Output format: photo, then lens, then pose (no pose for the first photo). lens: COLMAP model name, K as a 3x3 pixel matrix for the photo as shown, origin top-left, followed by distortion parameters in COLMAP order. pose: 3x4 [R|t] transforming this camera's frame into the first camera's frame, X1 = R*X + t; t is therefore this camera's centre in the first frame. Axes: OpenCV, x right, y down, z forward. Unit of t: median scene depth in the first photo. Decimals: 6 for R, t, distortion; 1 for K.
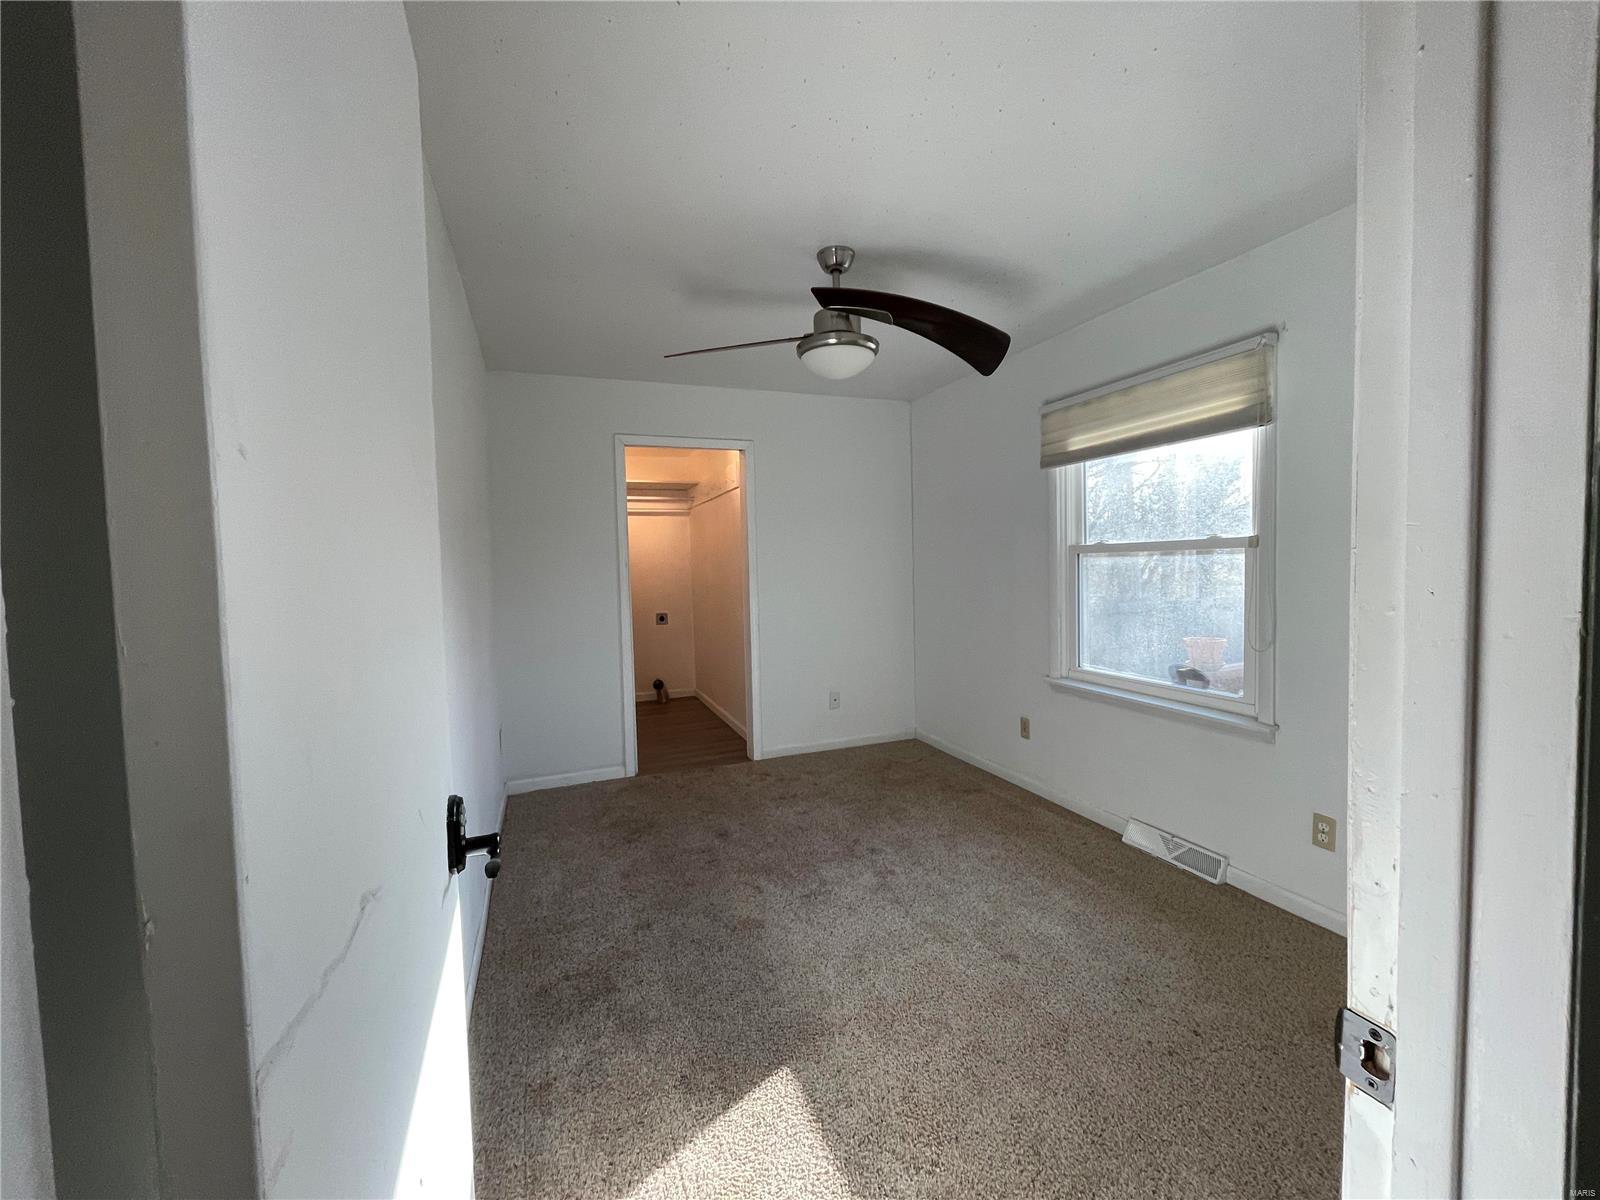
lens RADIAL K [[649.6, 0, 791.9], [0, 649.6, 599.6], [0, 0, 1]] dist [-0.004296, 0.000847]
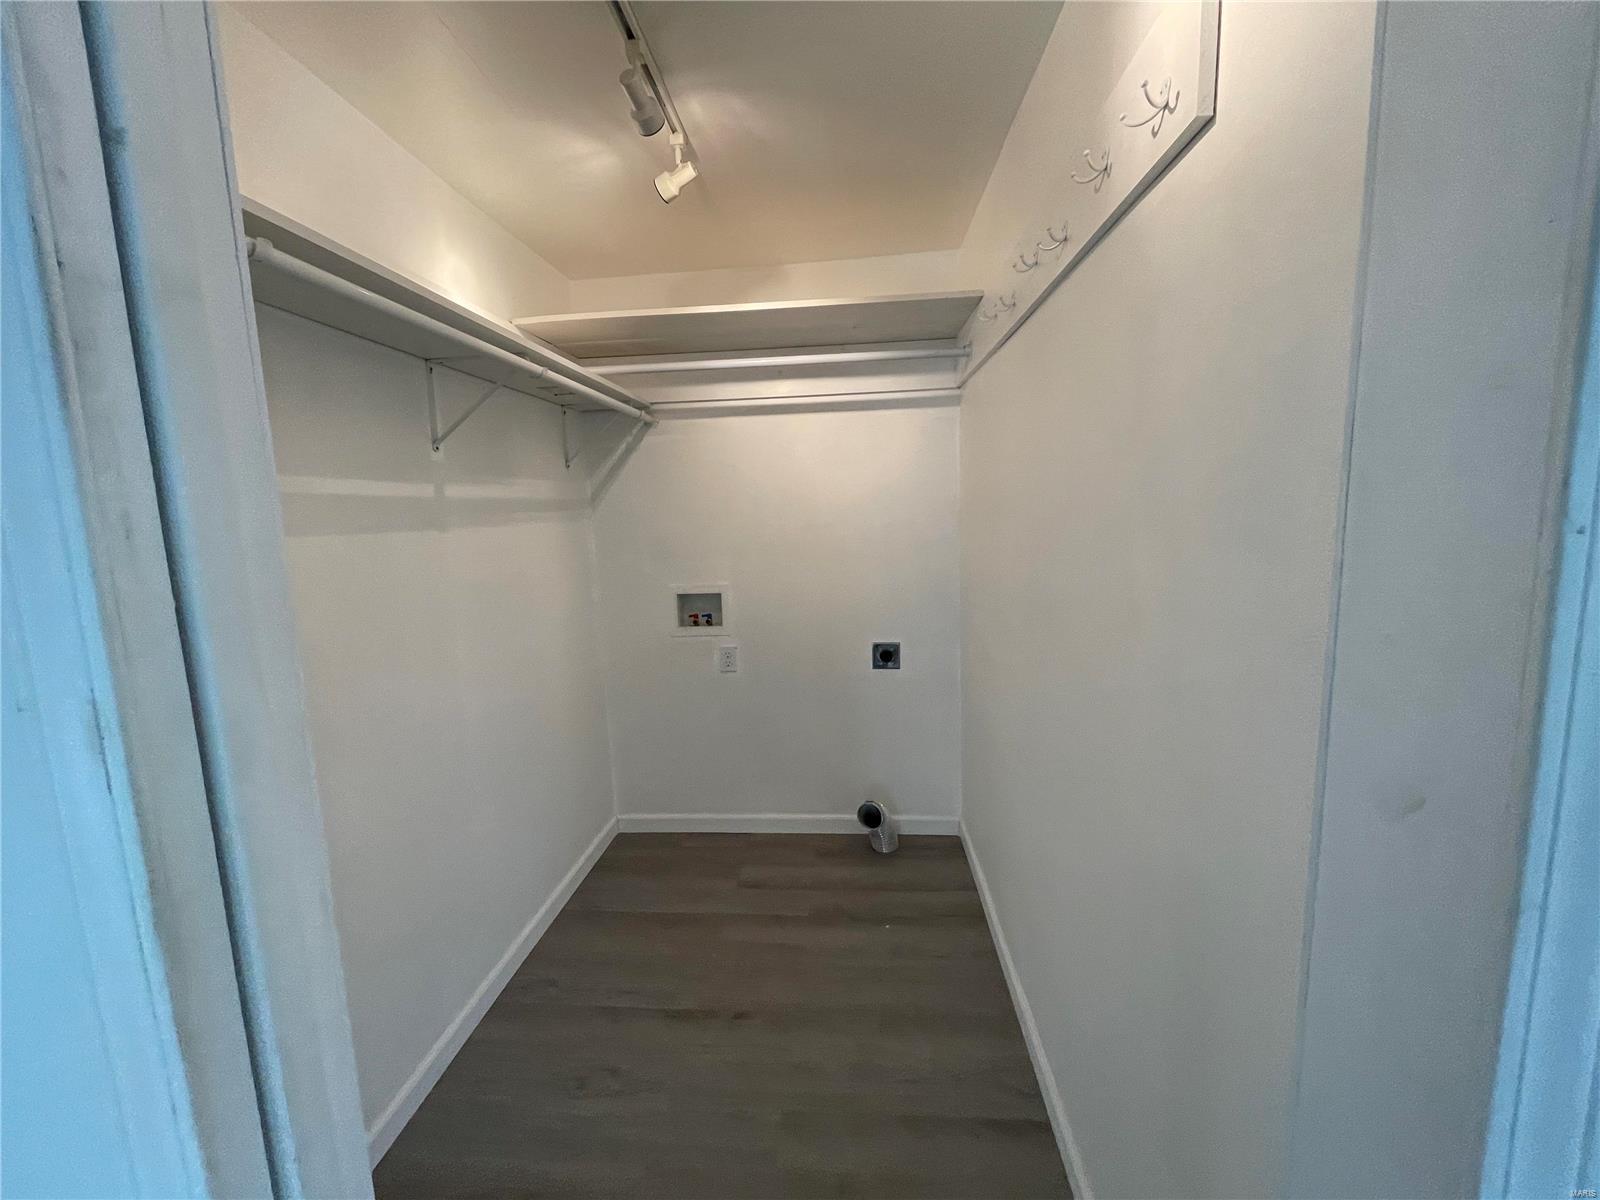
lens RADIAL K [[649.6, 0, 804.7], [0, 649.6, 613.7], [0, 0, 1]] dist [-0.004296, 0.000847]
pose [[0.906475, 0.054038, -0.418789, -0.133894], [-0.017825, 0.995790, 0.089909, -0.069398], [0.421884, -0.074035, 0.903622, 1.131179]]
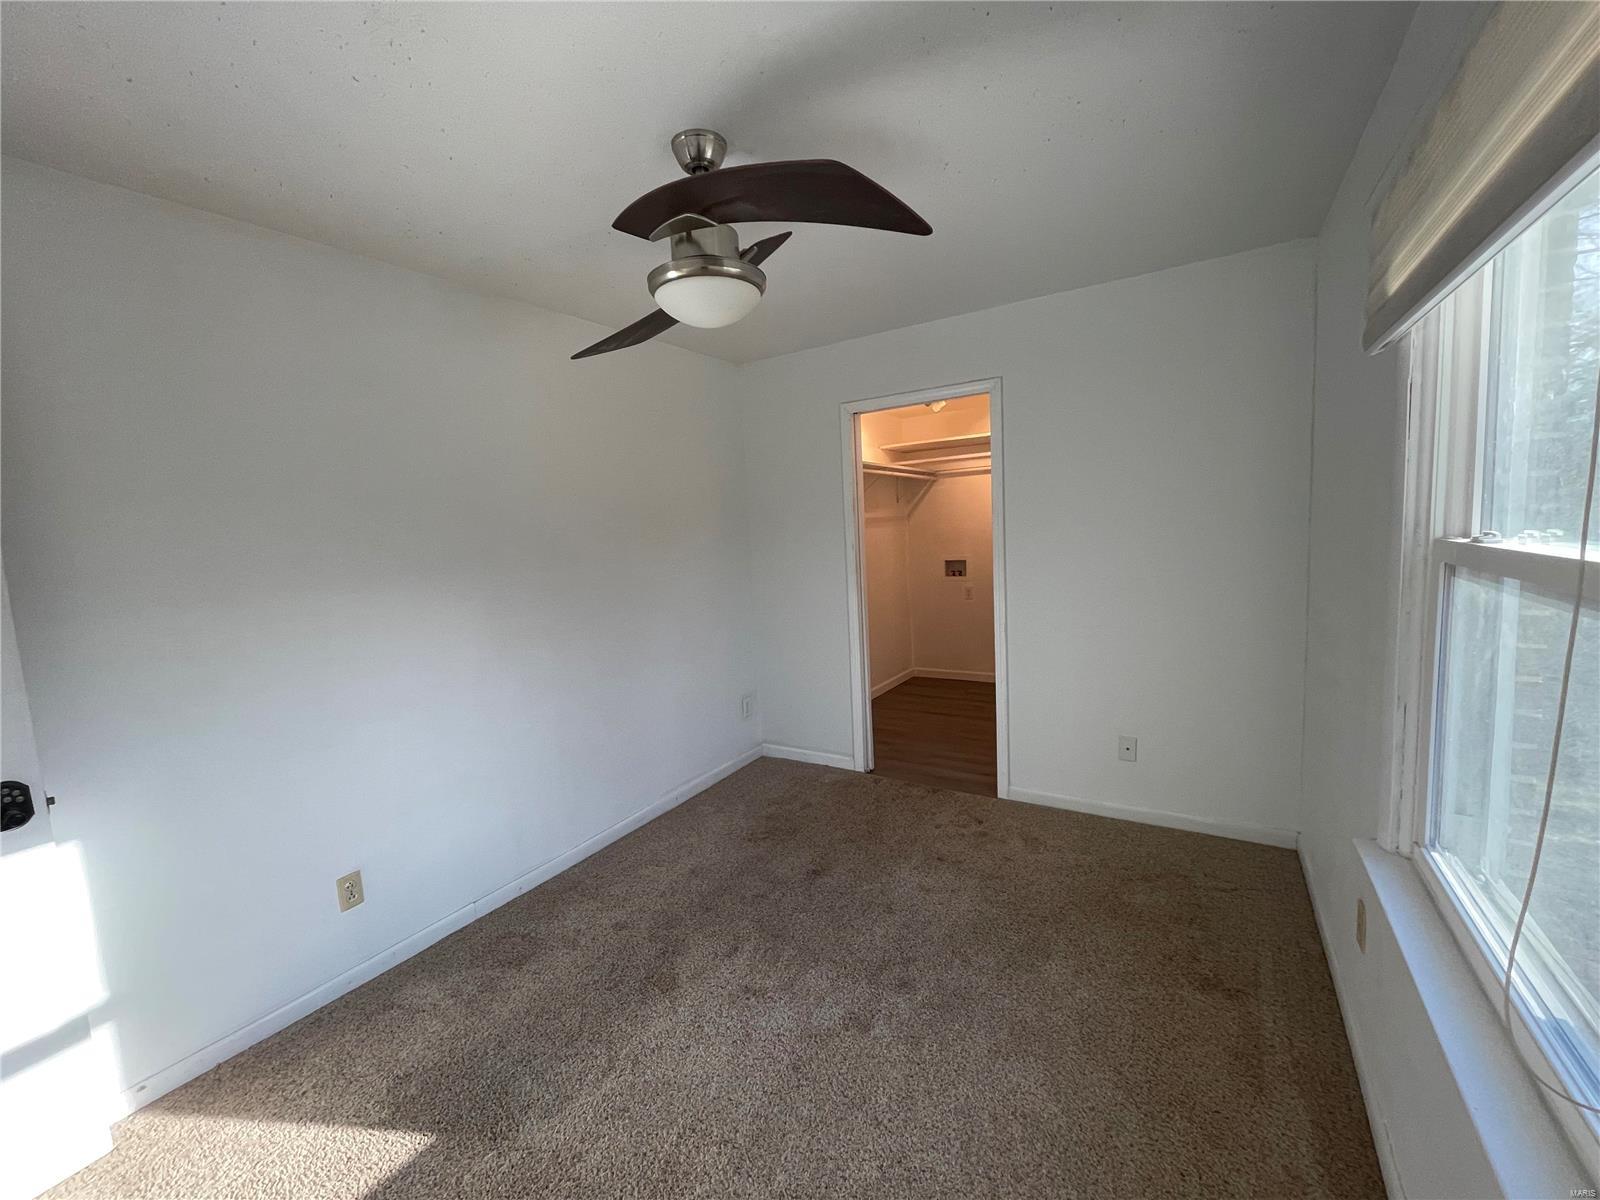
lens RADIAL K [[649.6, 0, 802.0], [0, 649.6, 593.6], [0, 0, 1]] dist [-0.004296, 0.000847]
pose [[0.601797, 0.076994, -0.794929, 0.521834], [-0.007338, 0.995833, 0.090898, -0.083854], [0.798615, -0.048869, 0.599854, 0.465568]]
